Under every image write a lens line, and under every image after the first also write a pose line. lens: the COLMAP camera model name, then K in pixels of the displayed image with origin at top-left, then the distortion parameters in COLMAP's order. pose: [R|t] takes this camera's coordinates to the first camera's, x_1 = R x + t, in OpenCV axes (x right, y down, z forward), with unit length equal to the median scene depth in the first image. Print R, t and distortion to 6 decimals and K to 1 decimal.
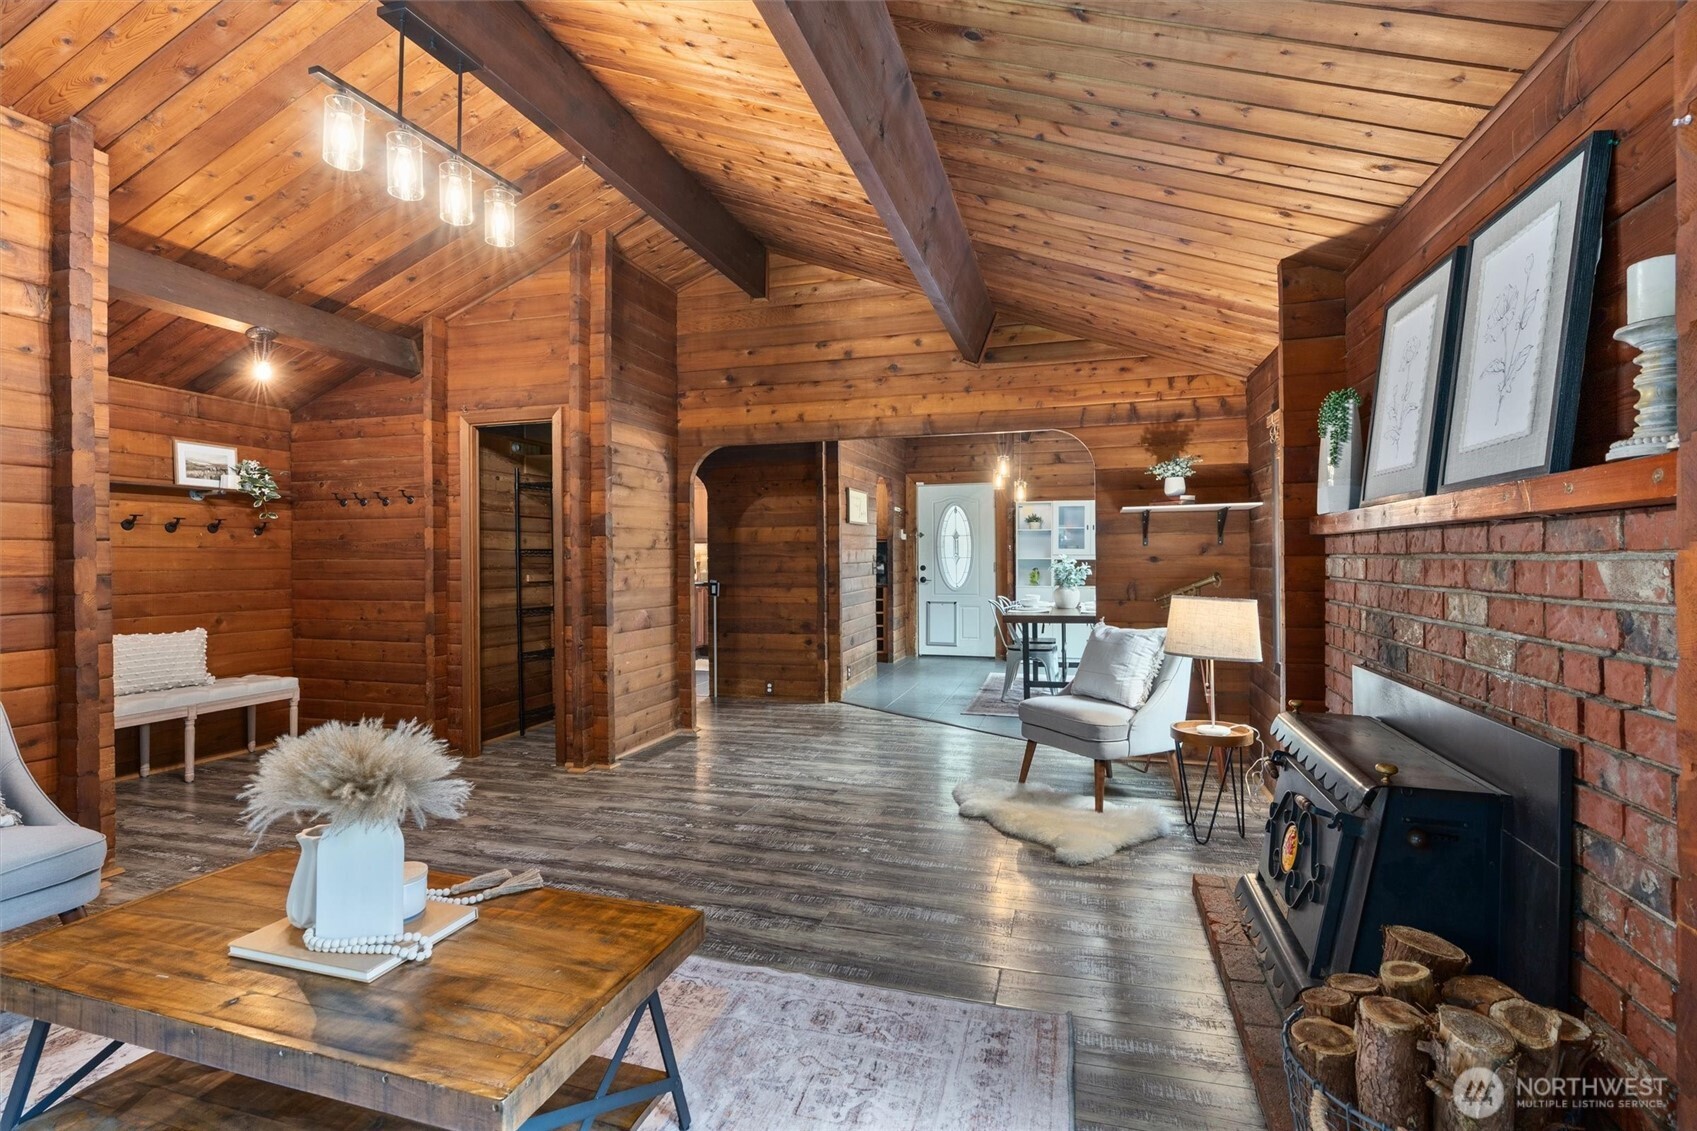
lens RADIAL K [[781.7, 0, 849.2], [0, 781.7, 560.5], [0, 0, 1]] dist [-0.004021, -0.000356]
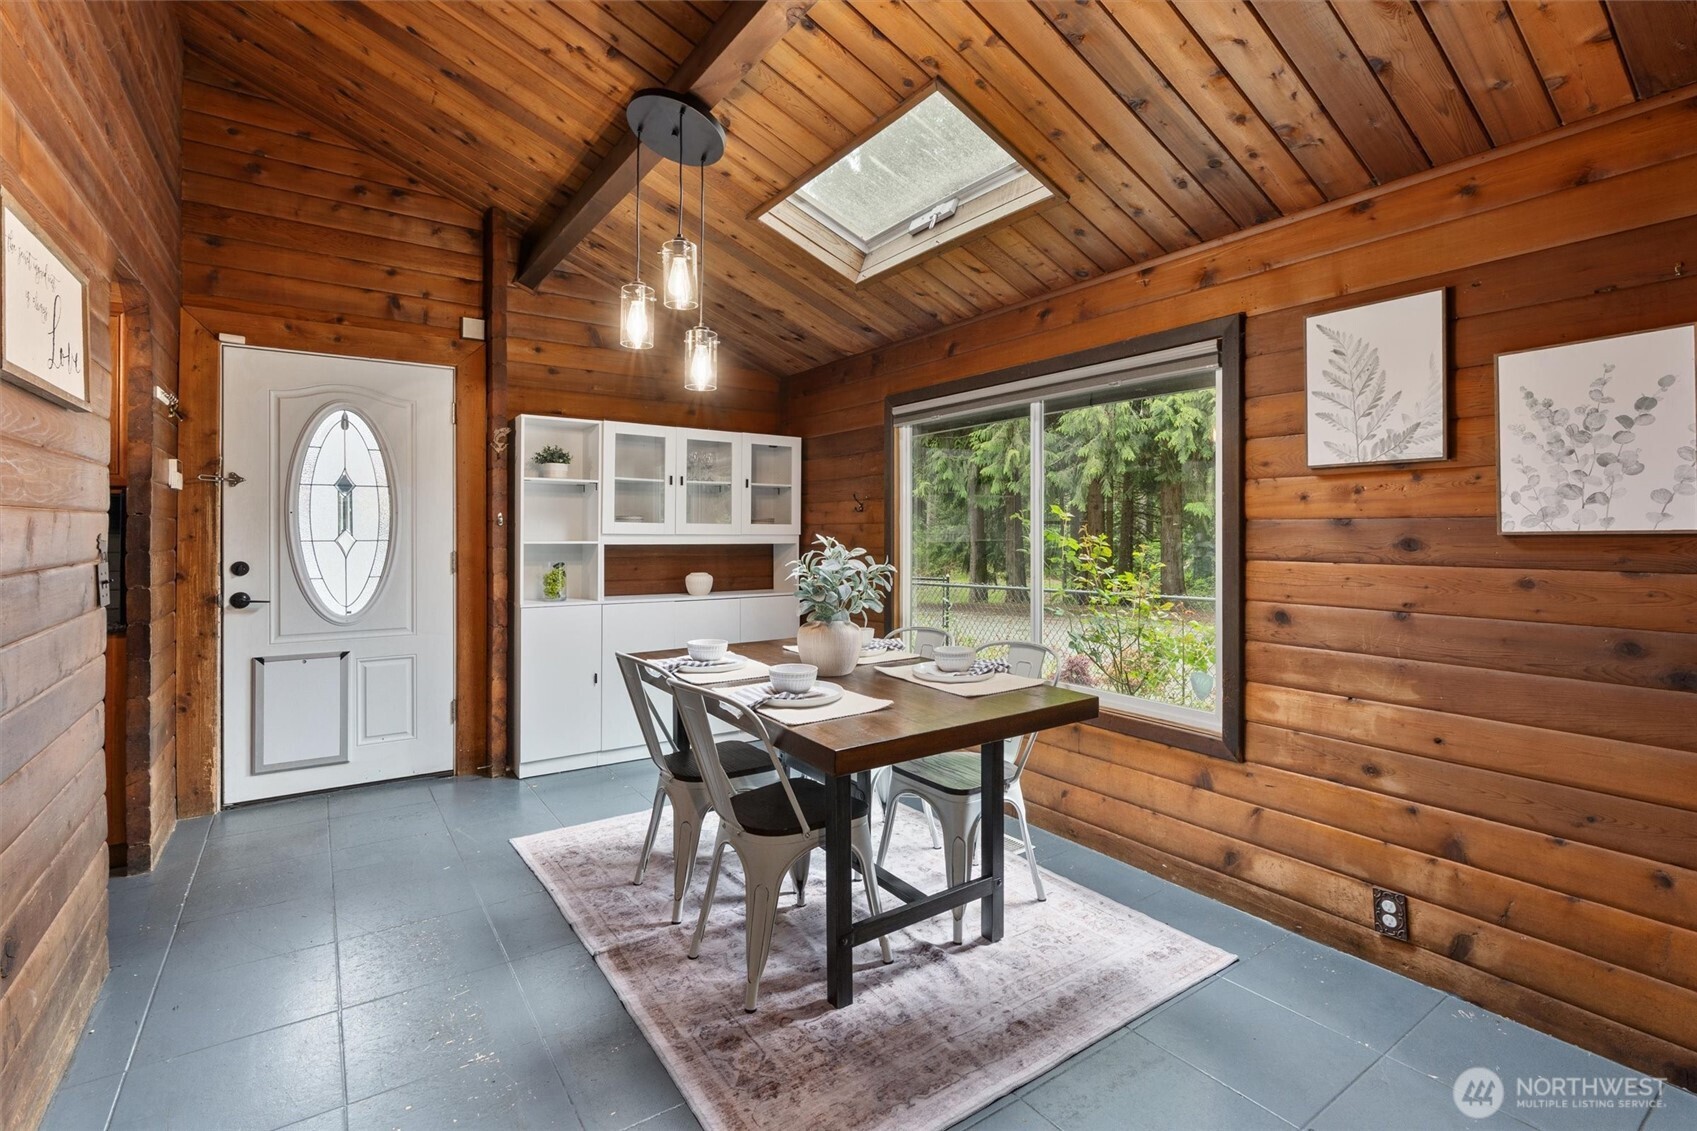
lens RADIAL K [[781.7, 0, 848.5], [0, 781.7, 531.0], [0, 0, 1]] dist [-0.004021, -0.000356]
pose [[0.624448, 0.004603, 0.781053, -0.013997], [-0.000804, 0.999986, -0.005251, -0.006569], [-0.781066, 0.002651, 0.624443, 0.547325]]
